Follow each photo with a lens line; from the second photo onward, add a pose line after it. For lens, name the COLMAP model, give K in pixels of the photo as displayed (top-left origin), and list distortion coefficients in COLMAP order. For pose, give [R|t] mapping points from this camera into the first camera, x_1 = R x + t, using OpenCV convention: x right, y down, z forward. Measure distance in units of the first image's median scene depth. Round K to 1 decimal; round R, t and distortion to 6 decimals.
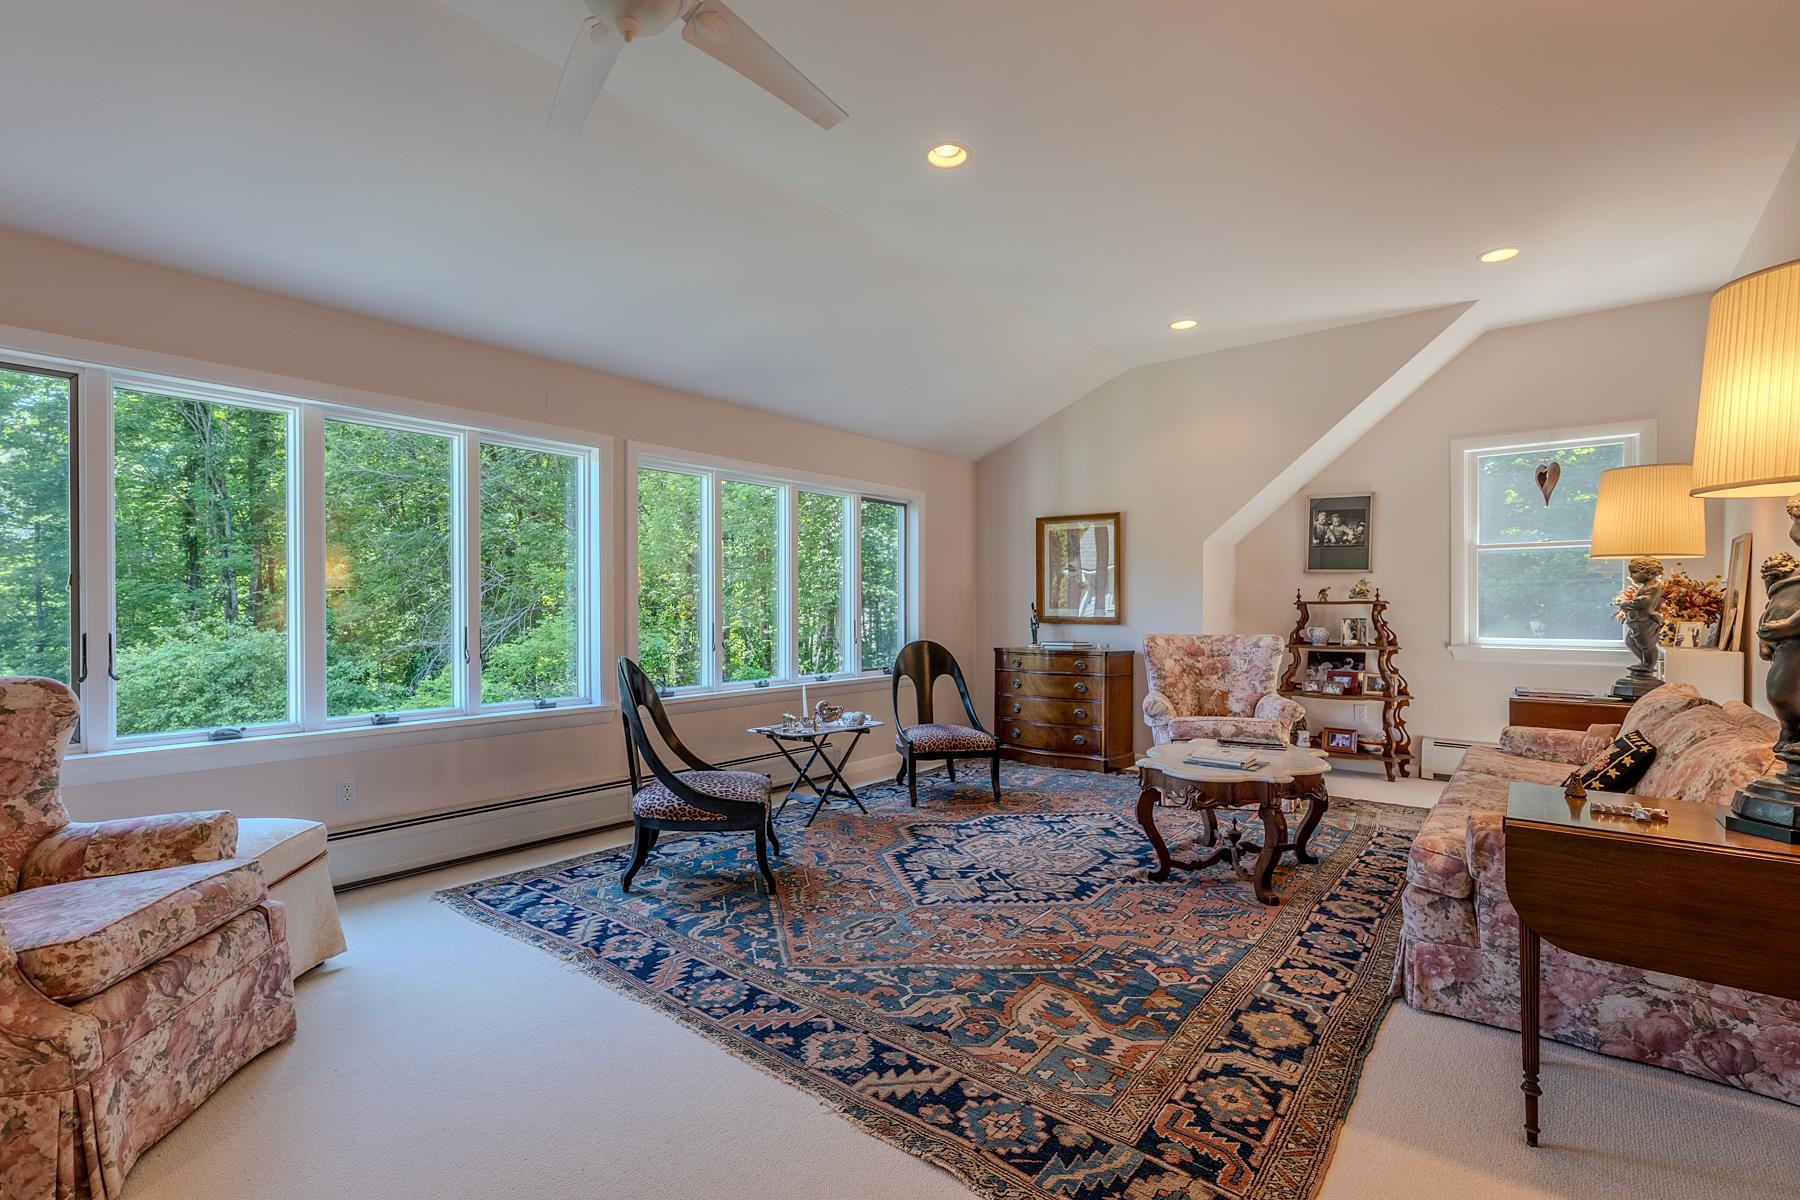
lens RADIAL K [[820.2, 0, 903.0], [0, 820.2, 614.3], [0, 0, 1]] dist [0.002960, 0.001145]
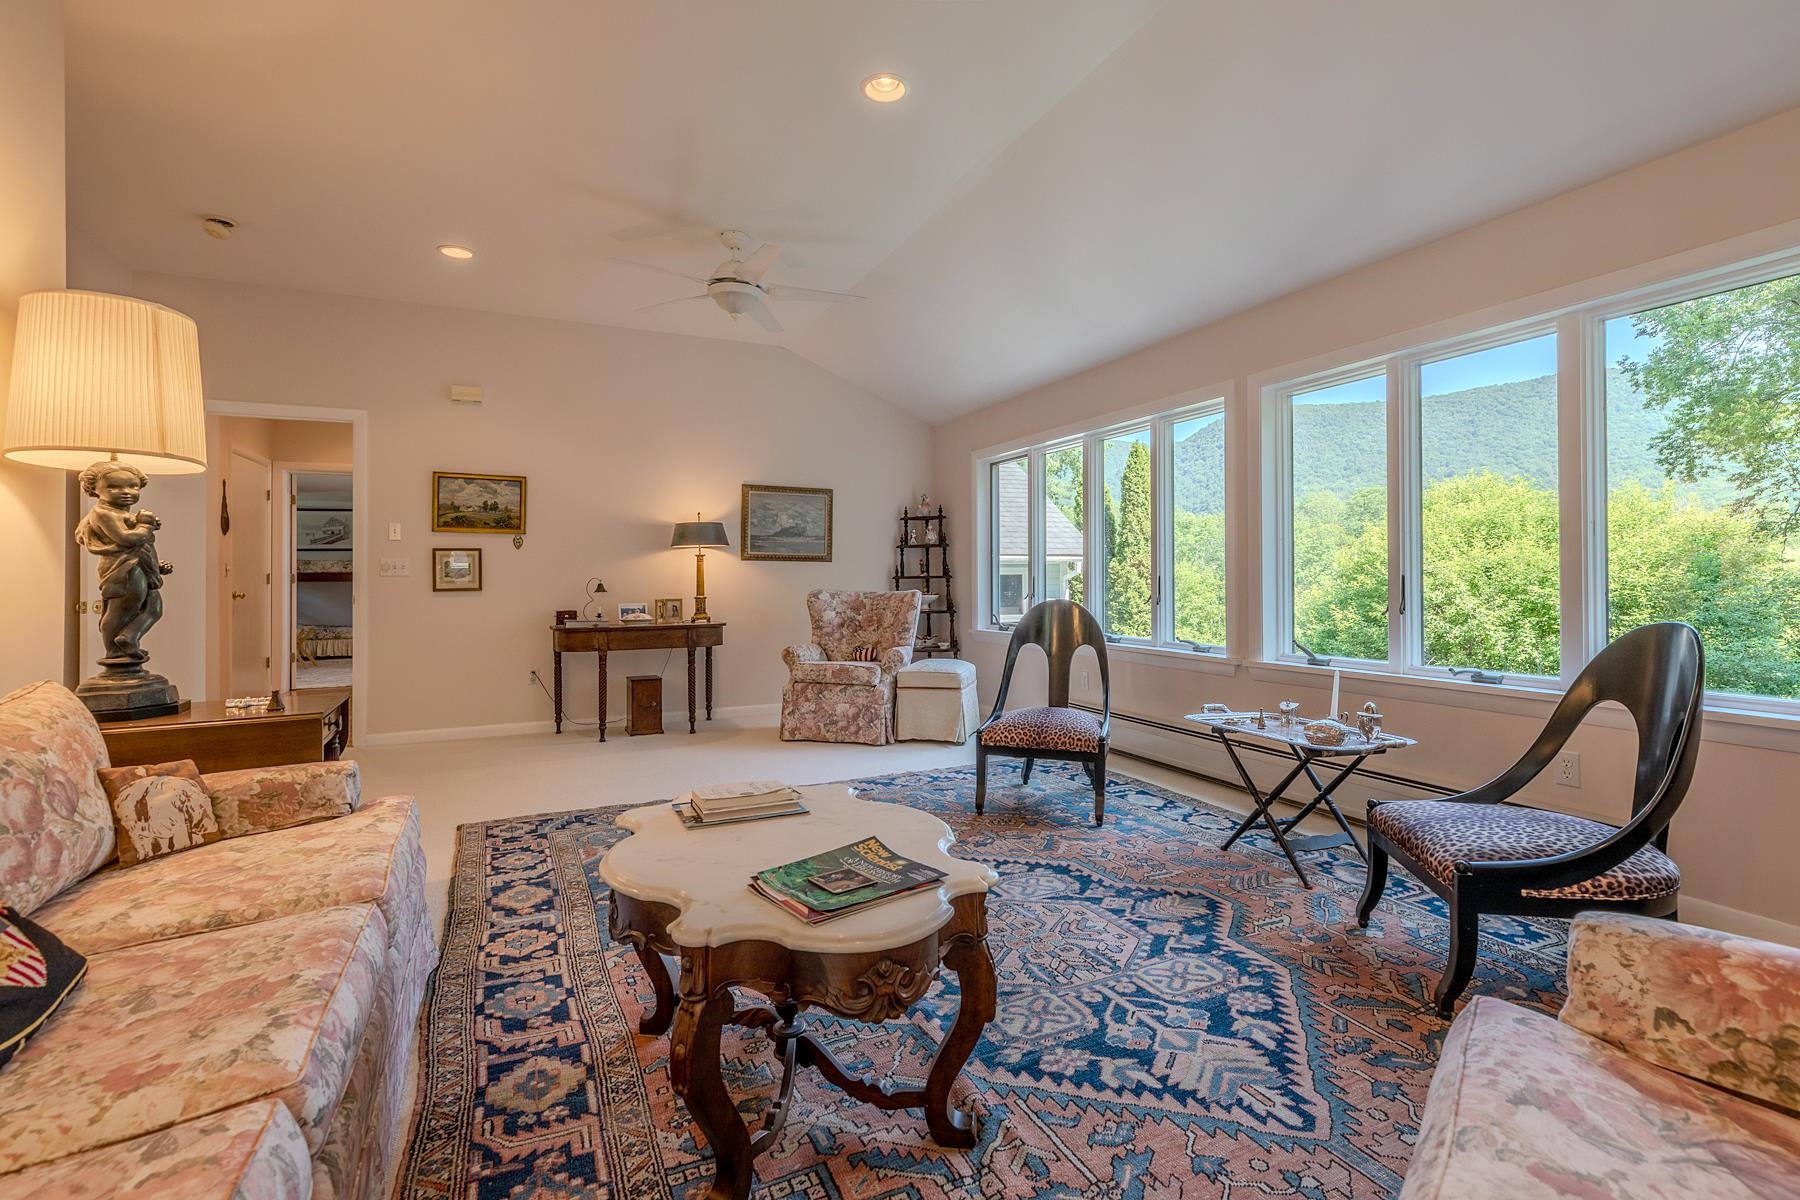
lens RADIAL K [[837.1, 0, 902.0], [0, 837.1, 577.3], [0, 0, 1]] dist [-0.000589, -0.000121]
pose [[-0.446295, 0.002960, -0.894881, 0.772225], [-0.002739, 0.999985, 0.004673, 0.013165], [0.894882, 0.004536, -0.446280, 1.211516]]
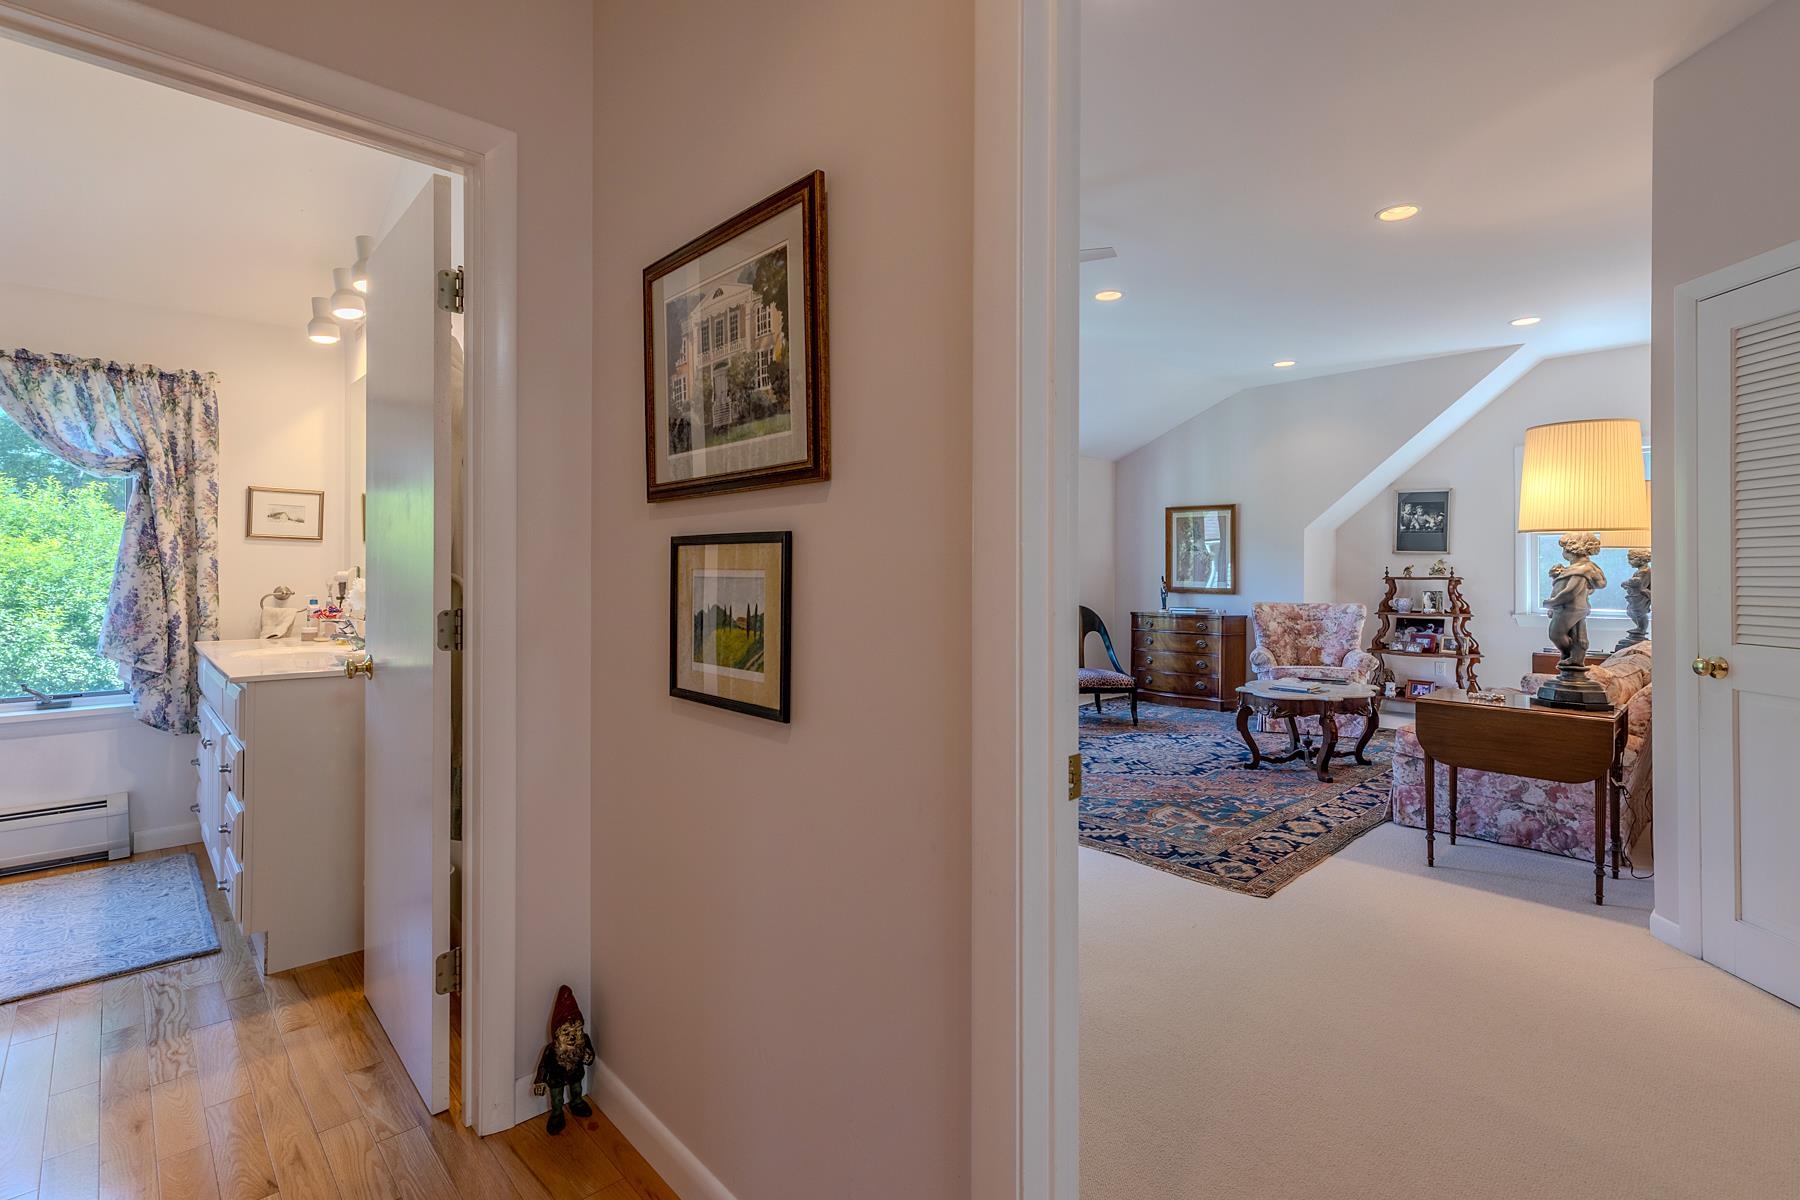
lens RADIAL K [[837.1, 0, 902.0], [0, 837.1, 577.3], [0, 0, 1]] dist [-0.000589, -0.000121]
pose [[0.989892, 0.005752, -0.141705, -0.090731], [-0.006155, 0.999978, -0.002404, -0.011924], [0.141688, 0.003251, 0.989906, -0.529272]]
